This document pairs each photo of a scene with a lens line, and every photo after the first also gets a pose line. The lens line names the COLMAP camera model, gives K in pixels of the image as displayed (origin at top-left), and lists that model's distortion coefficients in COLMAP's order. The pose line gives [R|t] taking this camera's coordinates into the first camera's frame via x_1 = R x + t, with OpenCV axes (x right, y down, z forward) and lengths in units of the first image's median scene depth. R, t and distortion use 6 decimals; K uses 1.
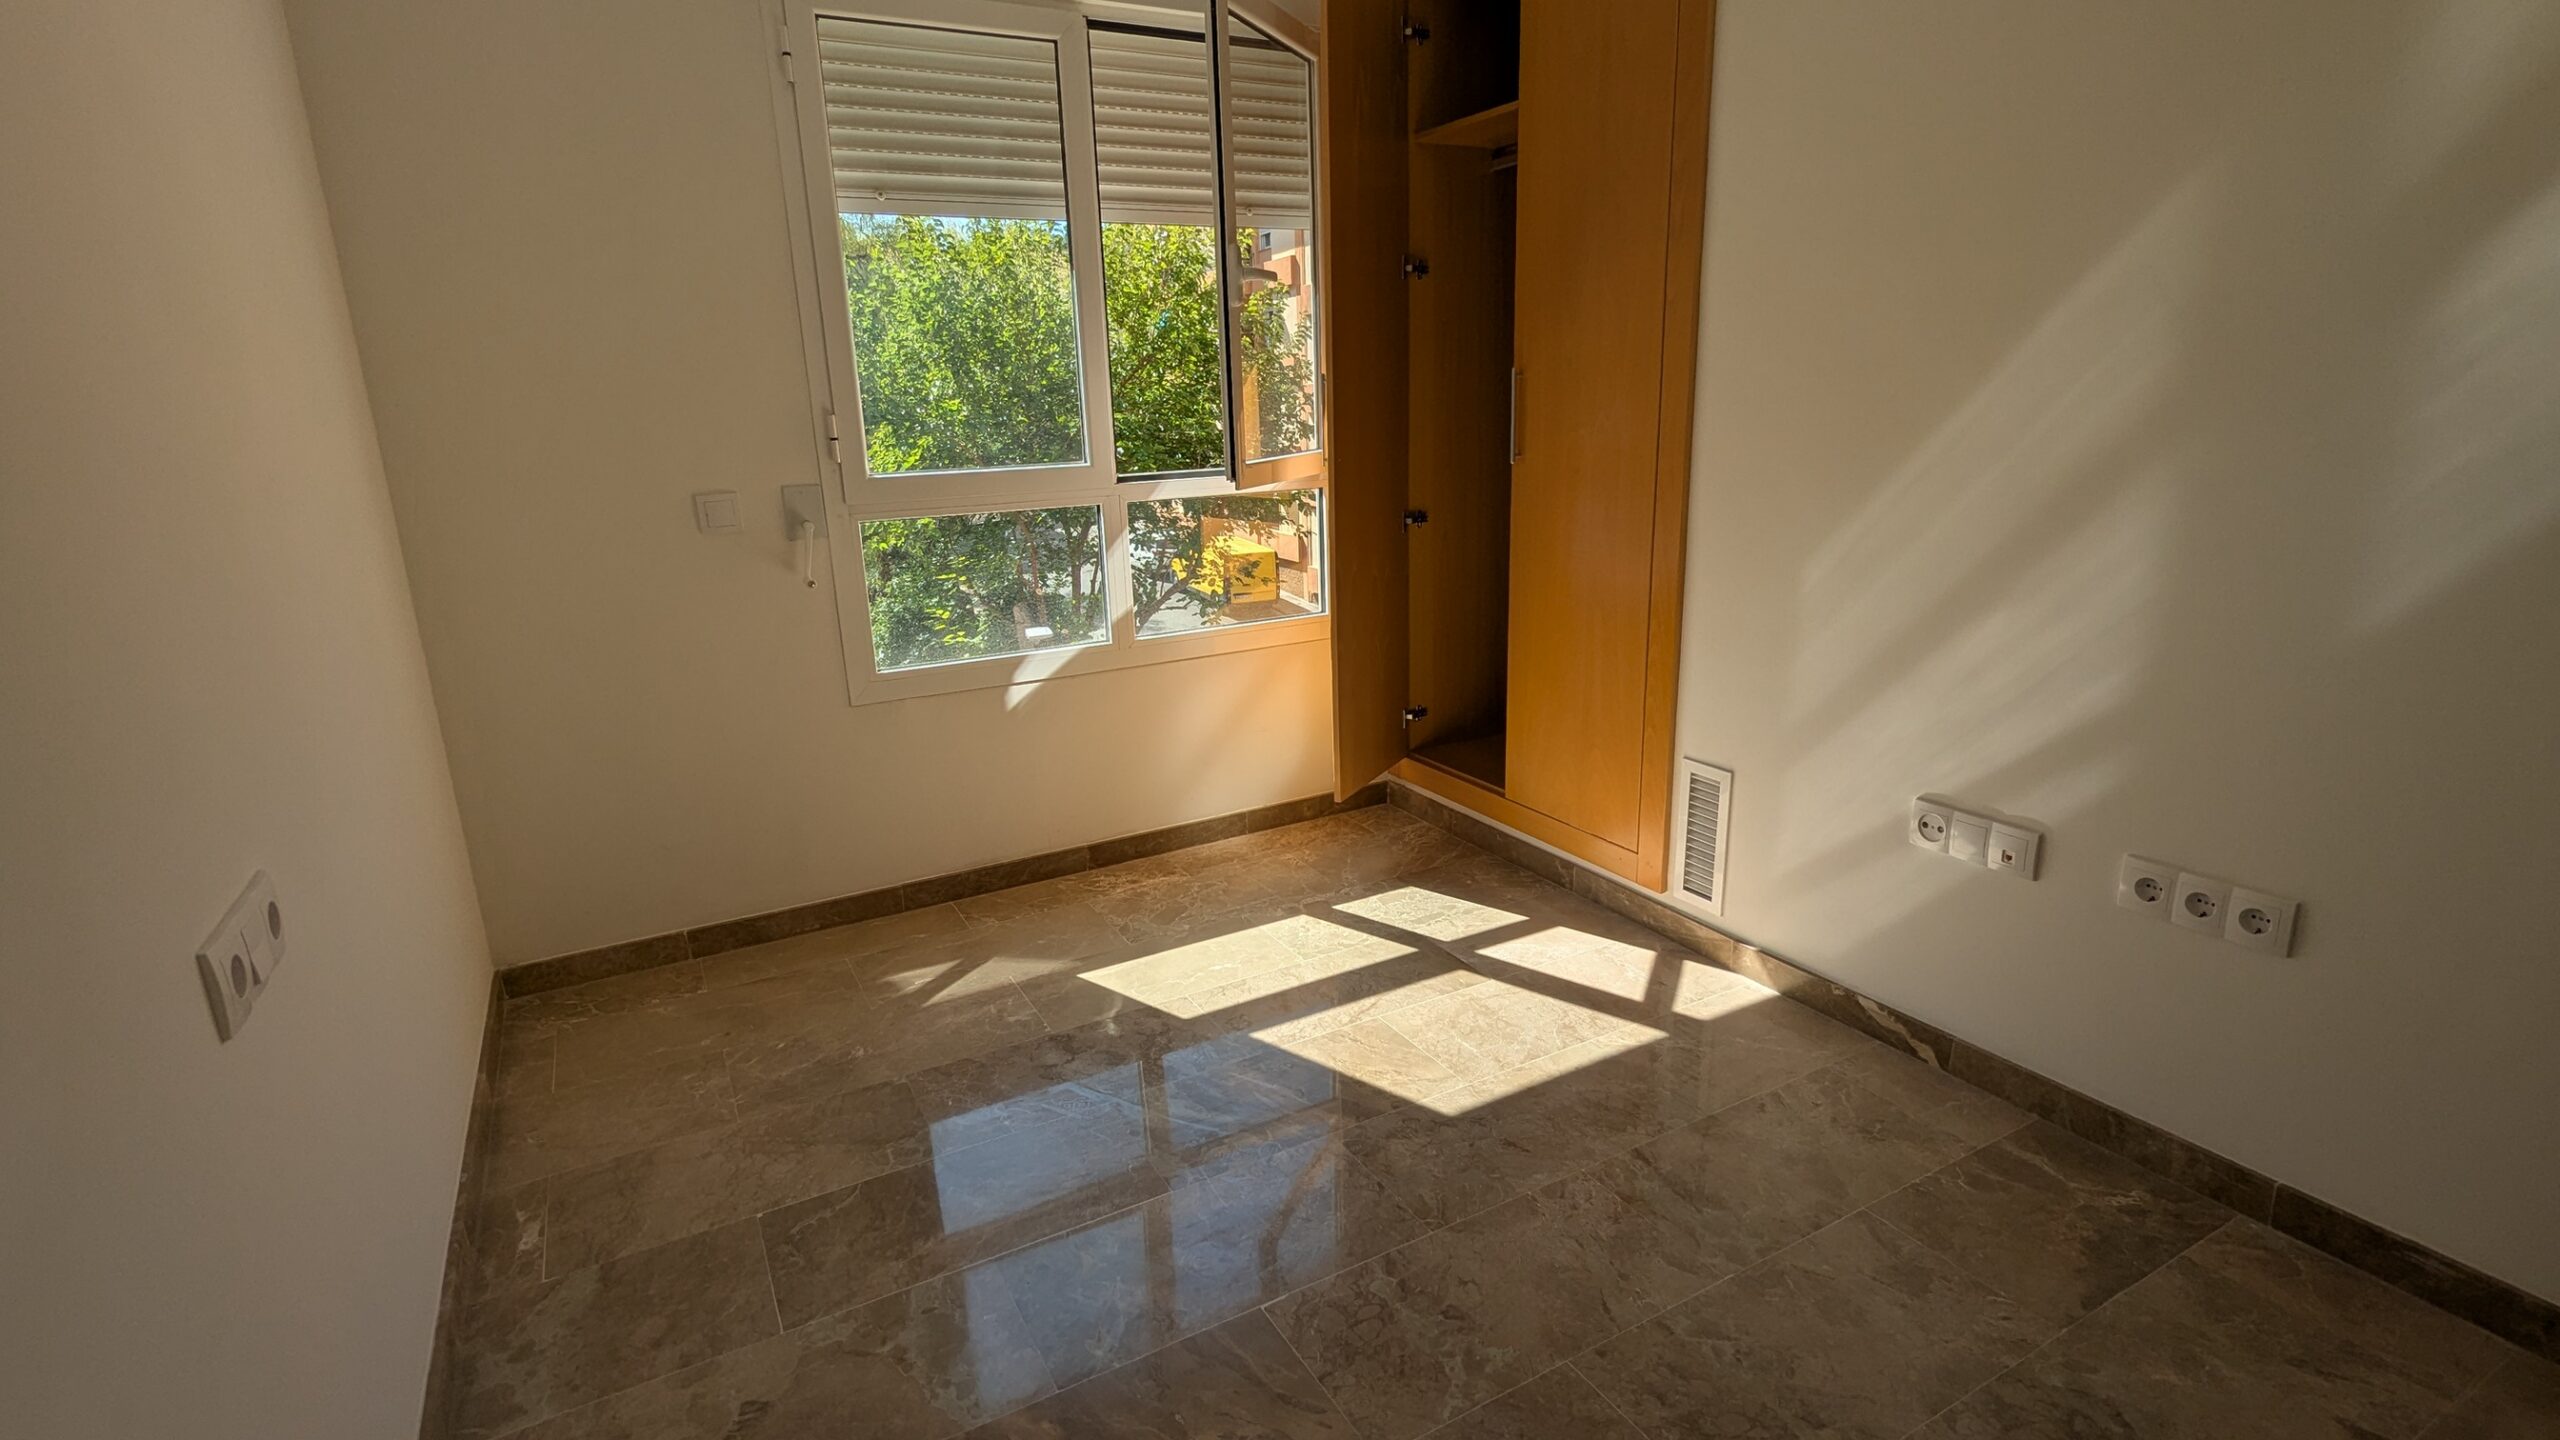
lens RADIAL K [[1209.7, 0, 1280.0], [0, 1209.7, 720.0], [0, 0, 1]] dist [0.000019, 0.001039]
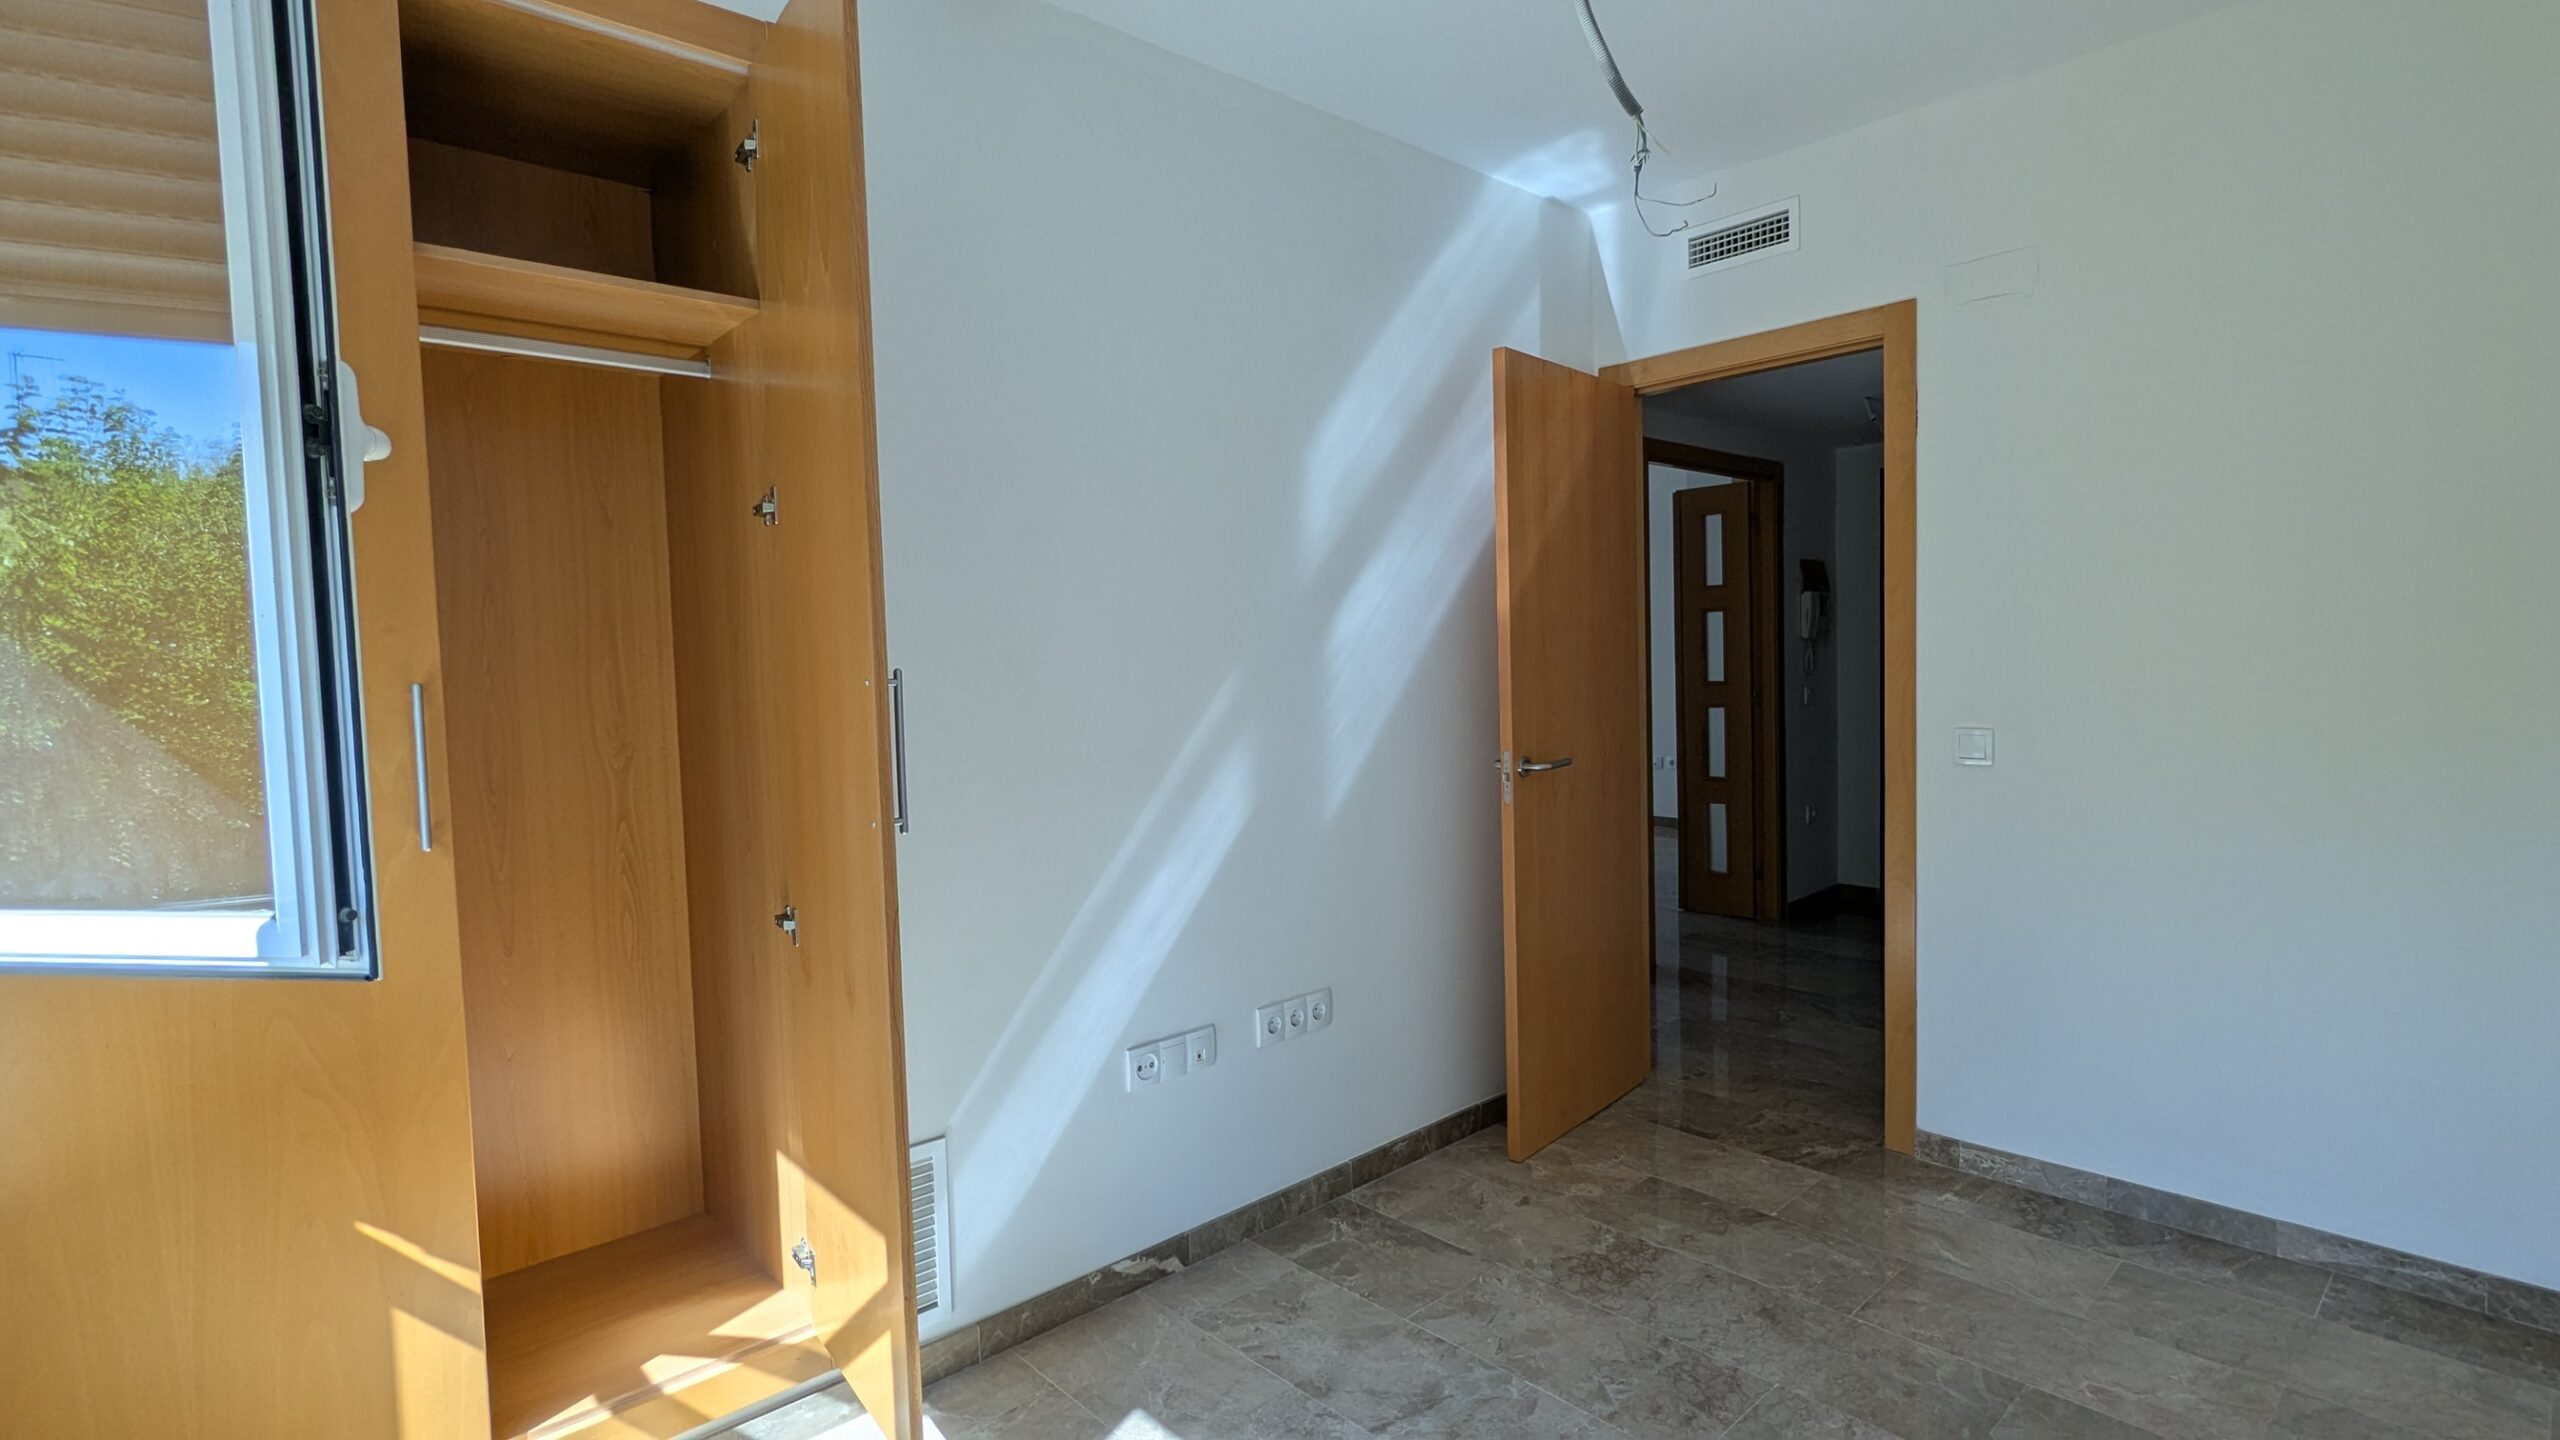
lens RADIAL K [[1211.3, 0, 1280.0], [0, 1211.3, 720.0], [0, 0, 1]] dist [-0.003092, 0.006105]
pose [[-0.230630, -0.014505, 0.972933, -0.704033], [0.285459, 0.954885, 0.081903, -0.332187], [-0.930227, 0.296622, -0.216085, 1.207028]]
